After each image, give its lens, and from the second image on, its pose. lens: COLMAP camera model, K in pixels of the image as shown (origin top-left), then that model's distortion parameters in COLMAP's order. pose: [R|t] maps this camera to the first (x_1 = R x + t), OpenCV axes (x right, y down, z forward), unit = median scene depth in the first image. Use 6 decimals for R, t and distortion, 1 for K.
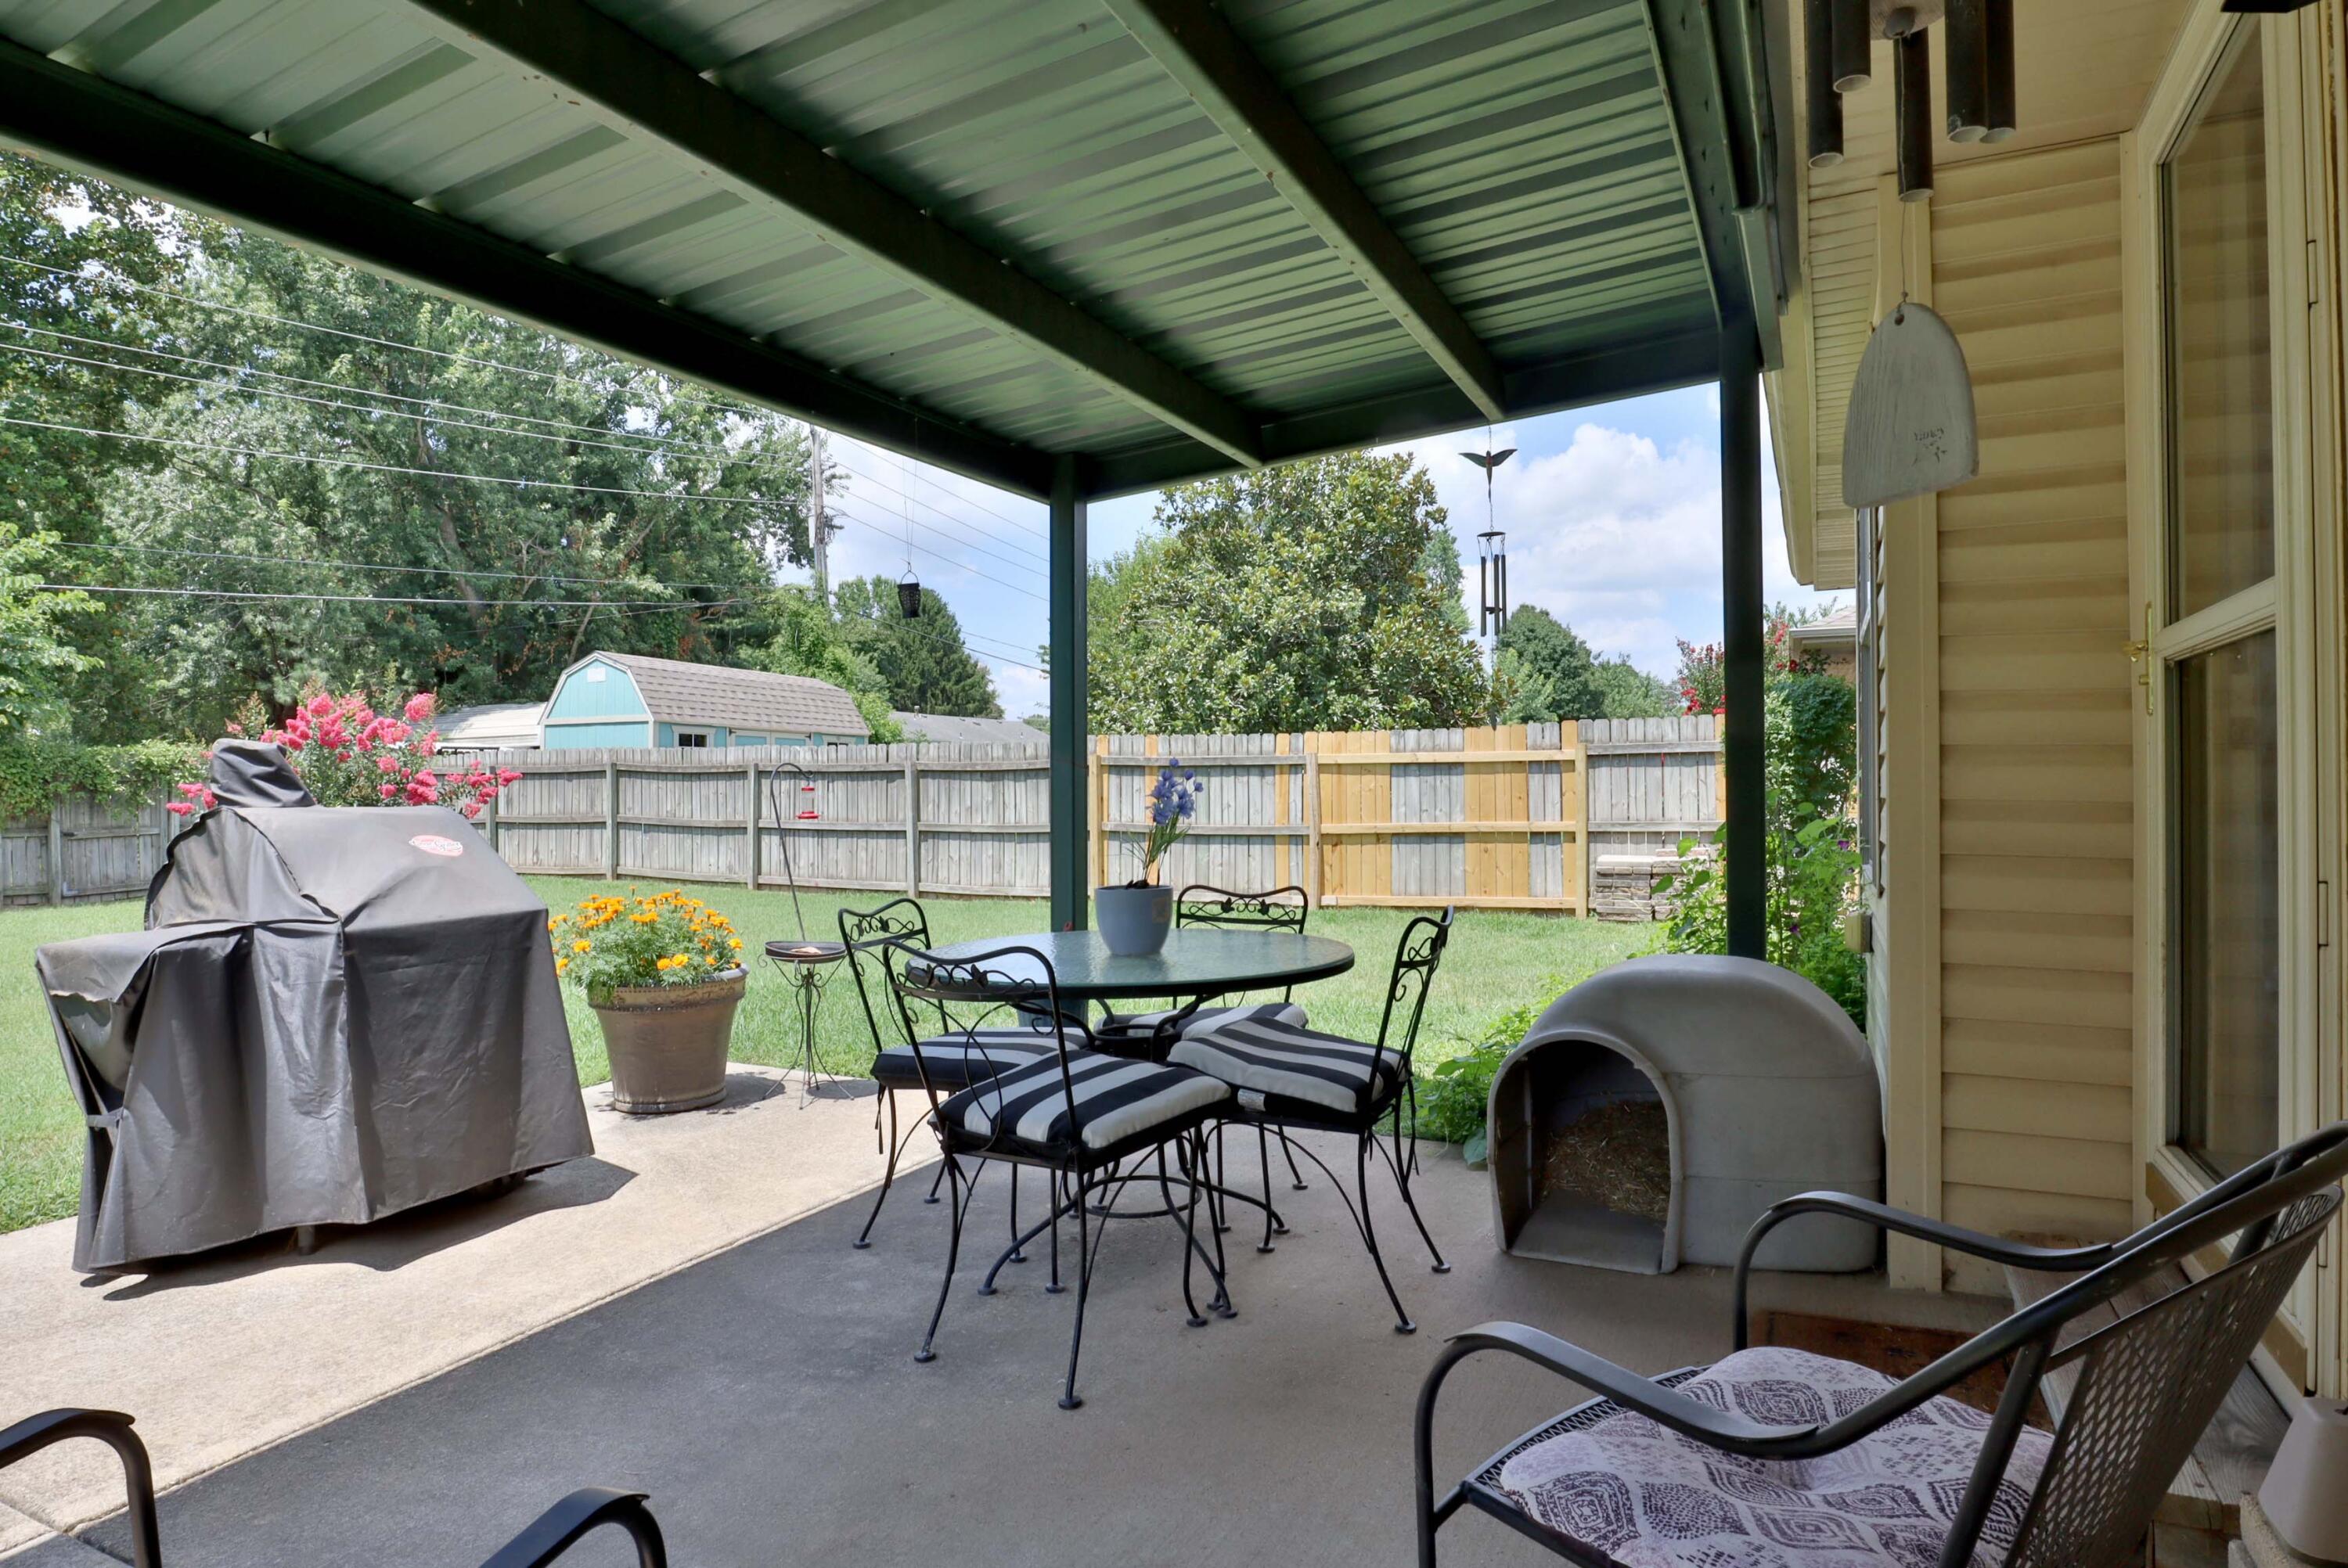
lens RADIAL K [[1324.7, 0, 1180.7], [0, 1324.7, 775.3], [0, 0, 1]] dist [-0.052630, 0.025842]
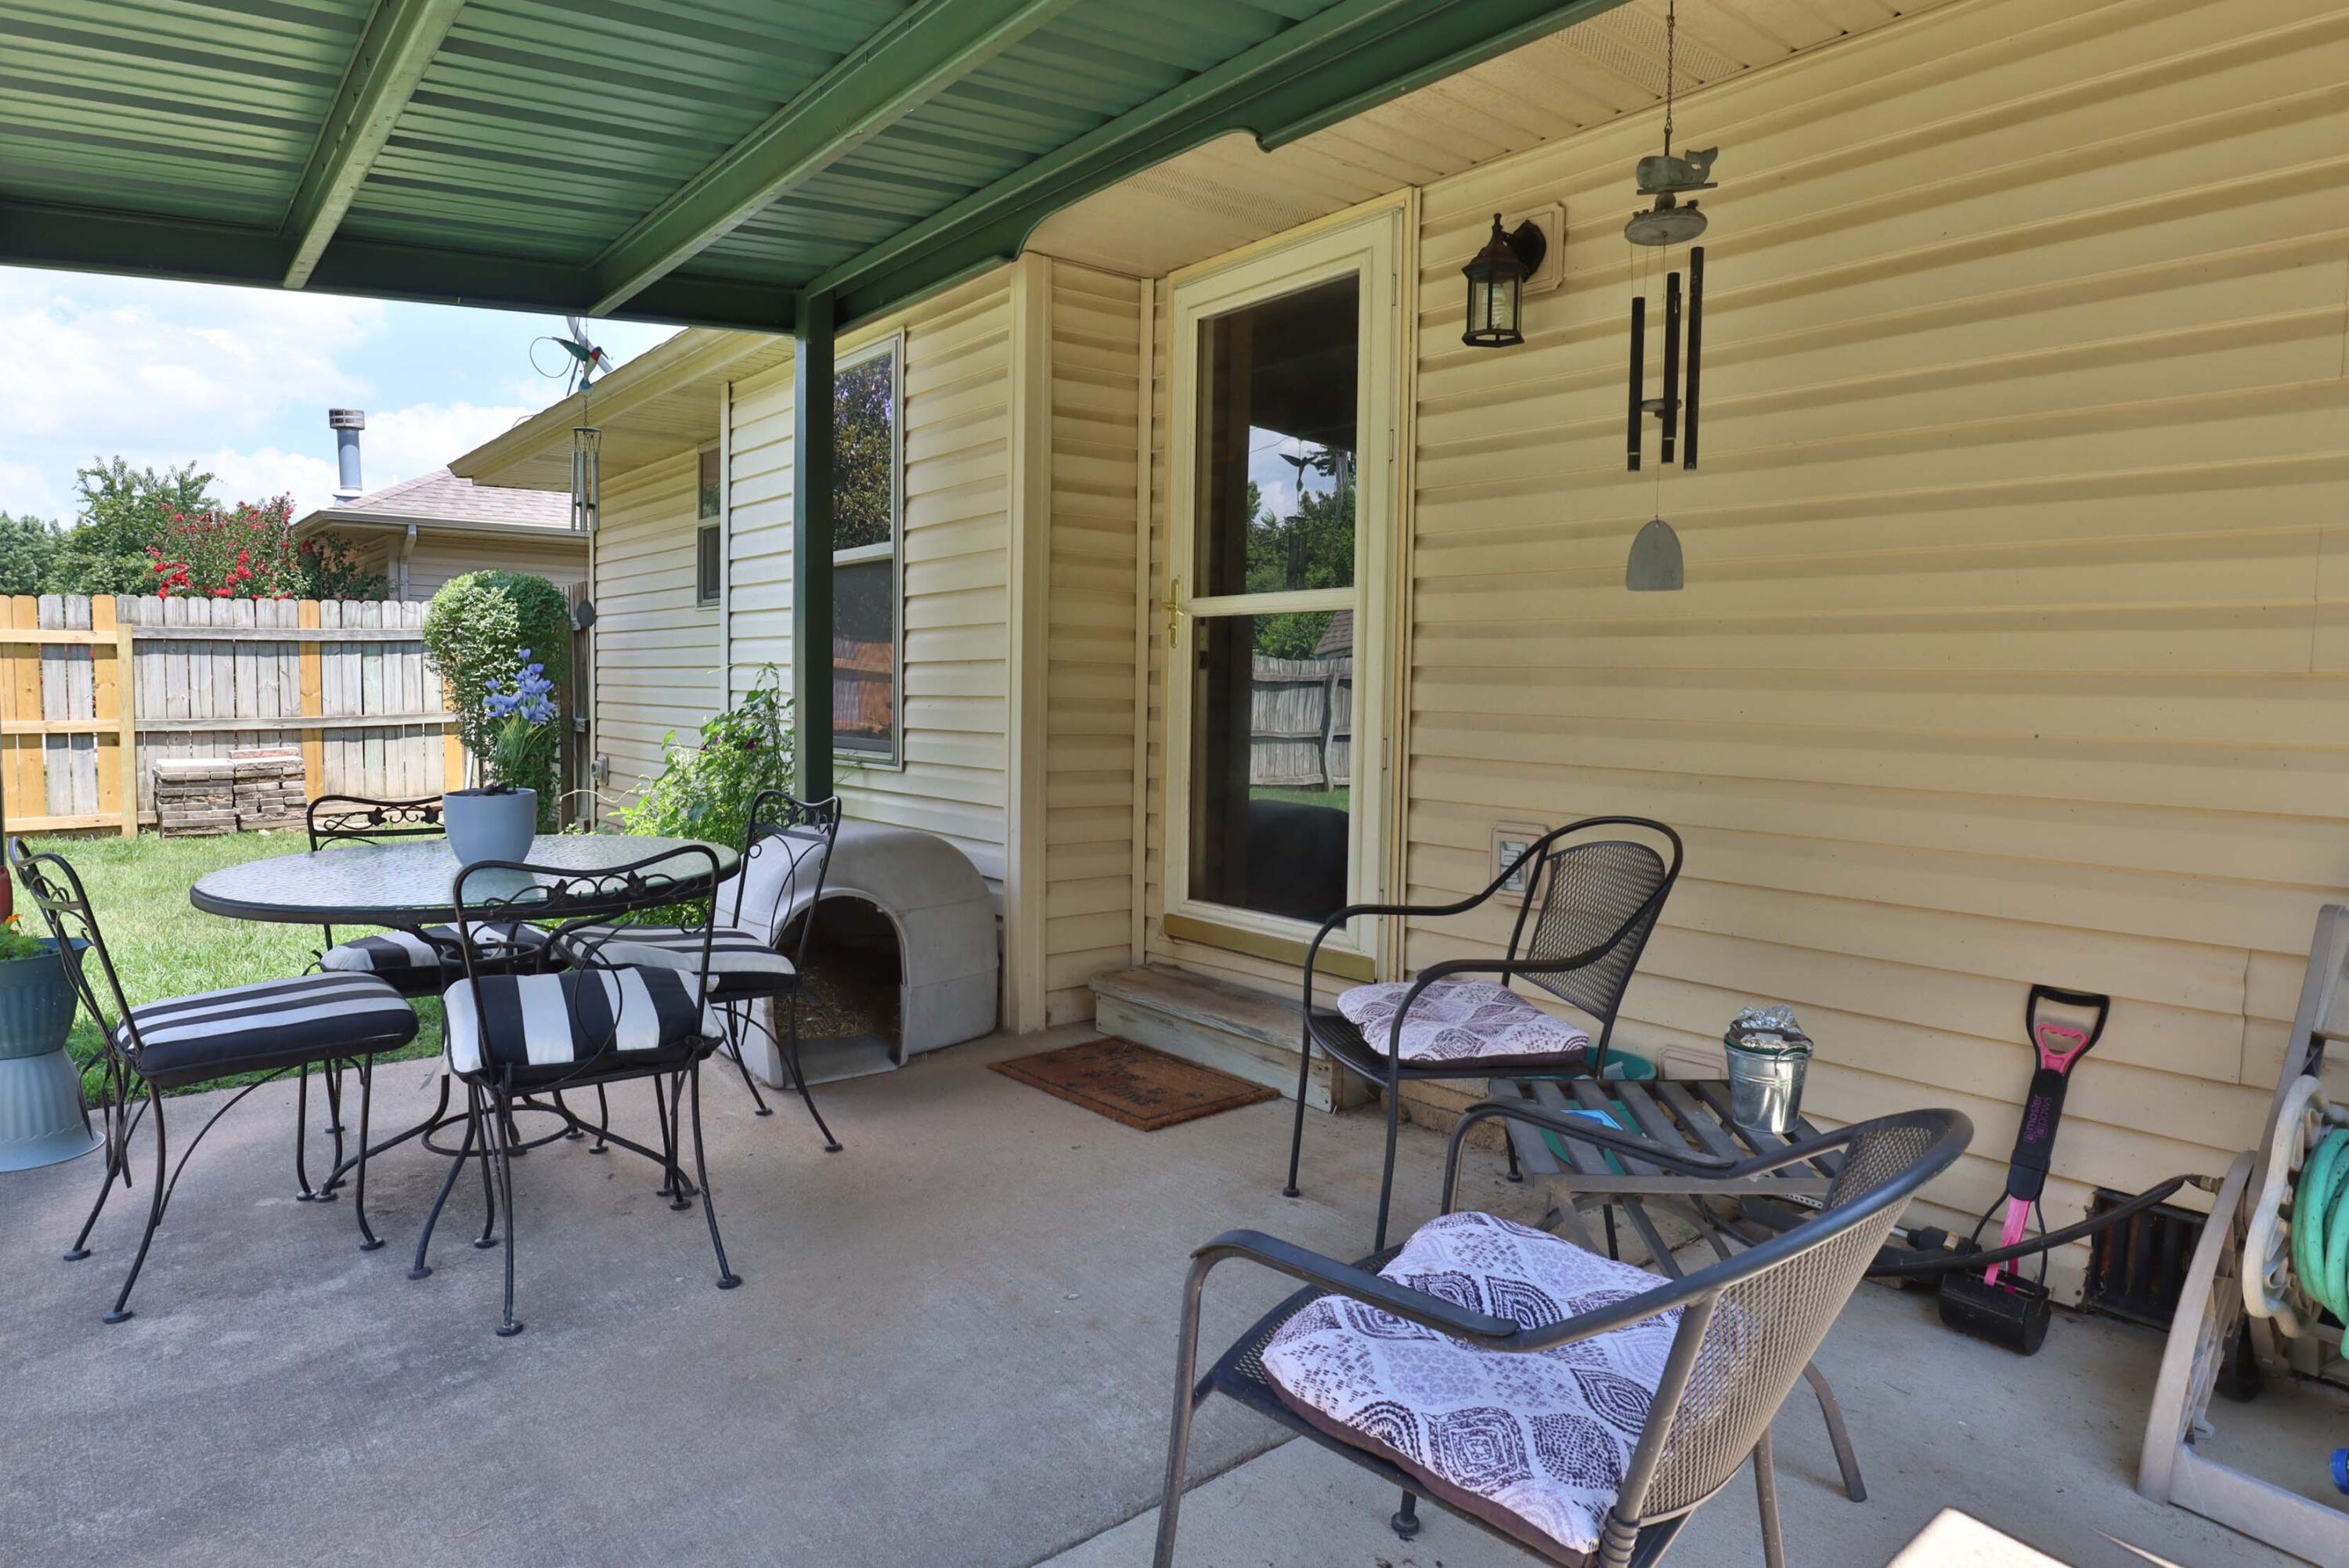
lens RADIAL K [[1377.9, 0, 1174.5], [0, 1377.9, 784.0], [0, 0, 1]] dist [-0.044580, 0.027982]
pose [[0.422520, -0.053852, 0.904752, -0.193180], [-0.023001, 0.997275, 0.070100, 0.000956], [-0.906061, -0.050429, 0.420130, 0.054611]]
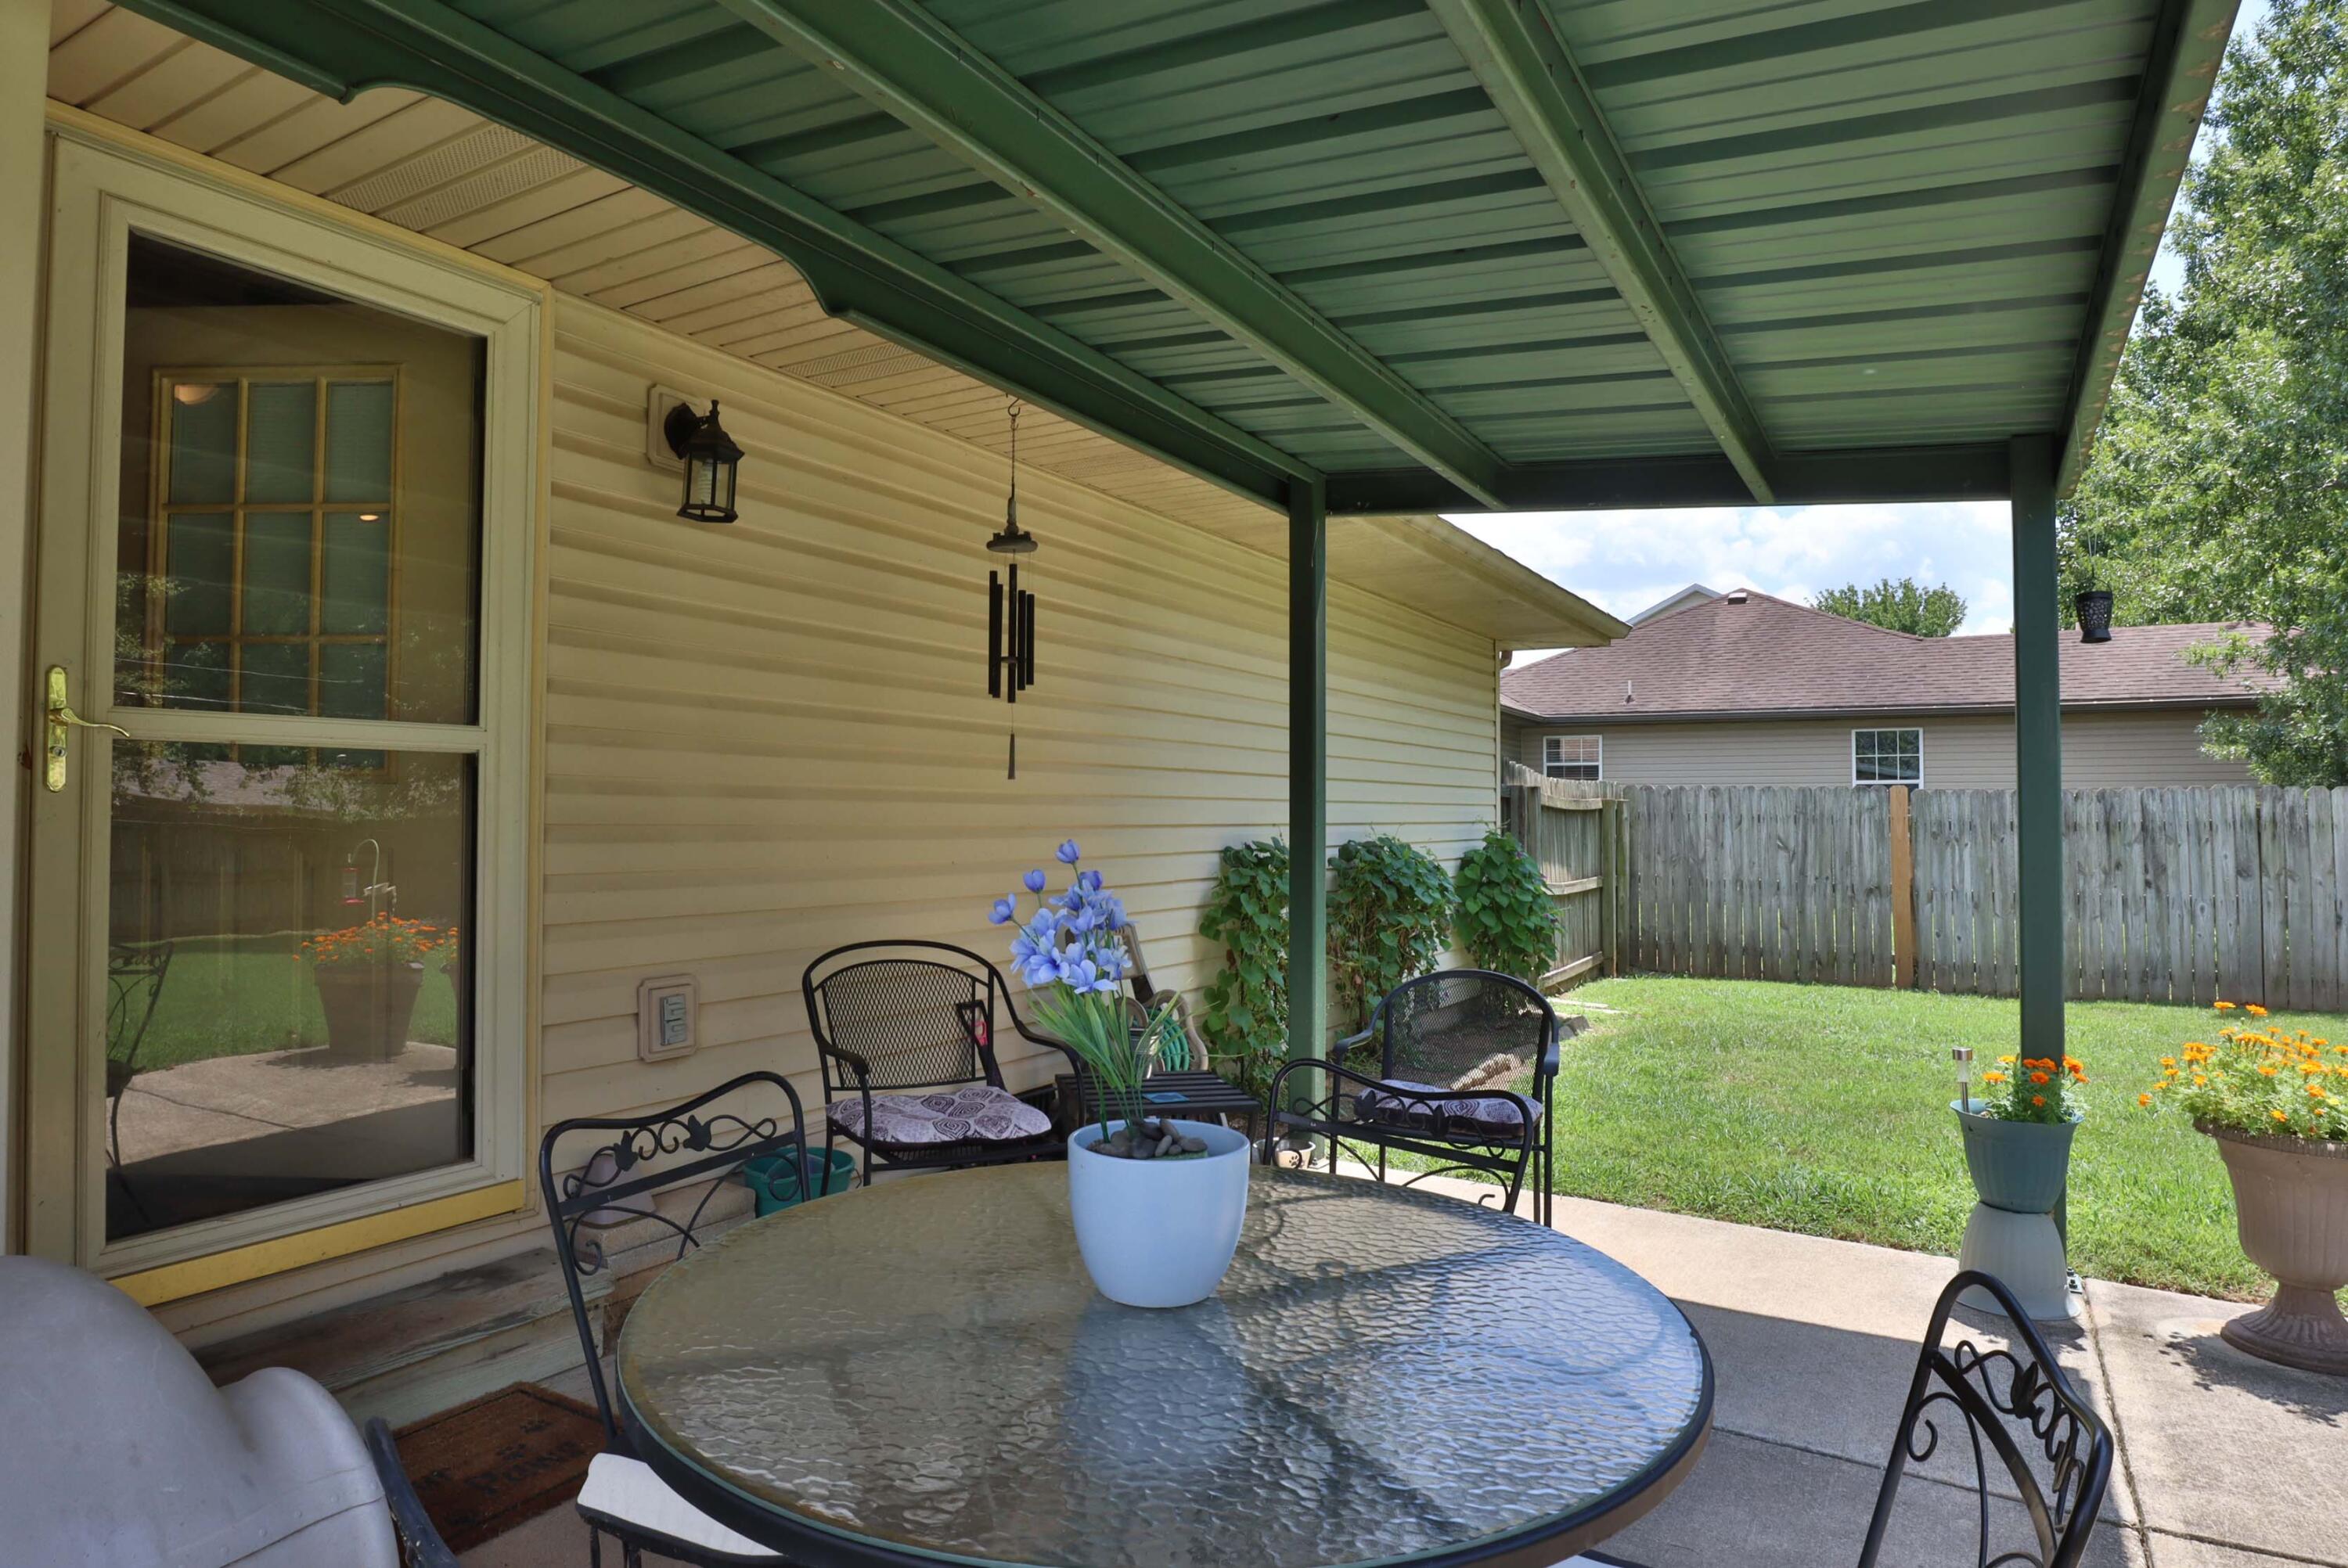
lens RADIAL K [[1377.2, 0, 1174.0], [0, 1377.2, 784.0], [0, 0, 1]] dist [-0.044580, 0.027982]
pose [[-0.995676, 0.014902, 0.091692, -0.030013], [0.011521, 0.999238, -0.037285, -0.001616], [-0.092178, -0.036068, -0.995089, 0.406301]]
